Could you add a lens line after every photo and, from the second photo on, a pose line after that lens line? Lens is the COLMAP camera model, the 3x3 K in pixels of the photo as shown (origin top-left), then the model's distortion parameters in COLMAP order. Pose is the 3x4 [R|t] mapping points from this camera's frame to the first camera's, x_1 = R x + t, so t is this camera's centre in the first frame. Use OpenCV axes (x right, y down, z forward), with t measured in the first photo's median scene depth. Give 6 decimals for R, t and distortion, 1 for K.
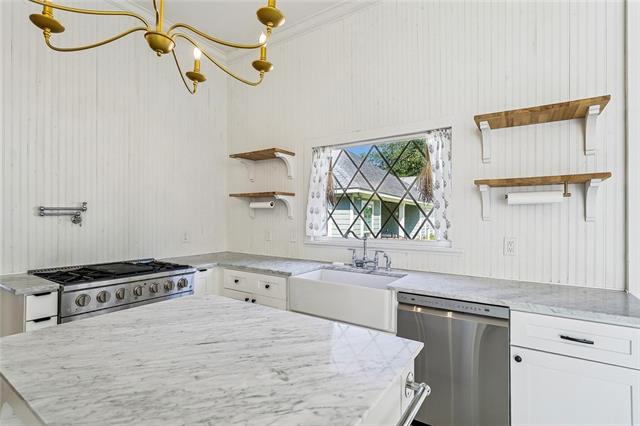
lens RADIAL K [[308.1, 0, 321.0], [0, 308.1, 216.6], [0, 0, 1]] dist [0.001450, -0.000319]
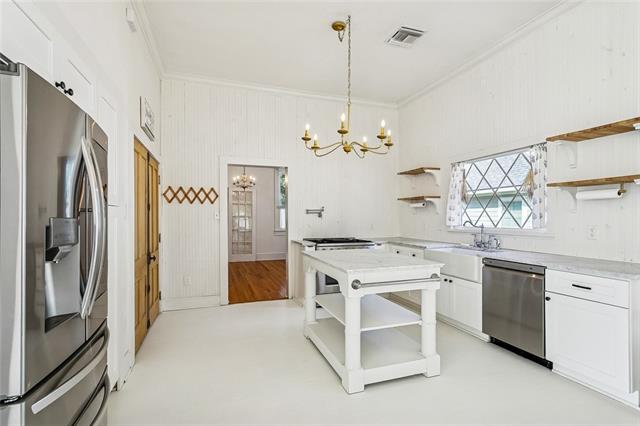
lens RADIAL K [[308.1, 0, 319.8], [0, 308.1, 215.1], [0, 0, 1]] dist [0.001450, -0.000319]
pose [[0.799655, -0.011566, -0.600348, 0.348288], [0.010620, 0.999931, -0.005118, 0.014619], [0.600366, -0.002284, 0.799722, -0.512538]]
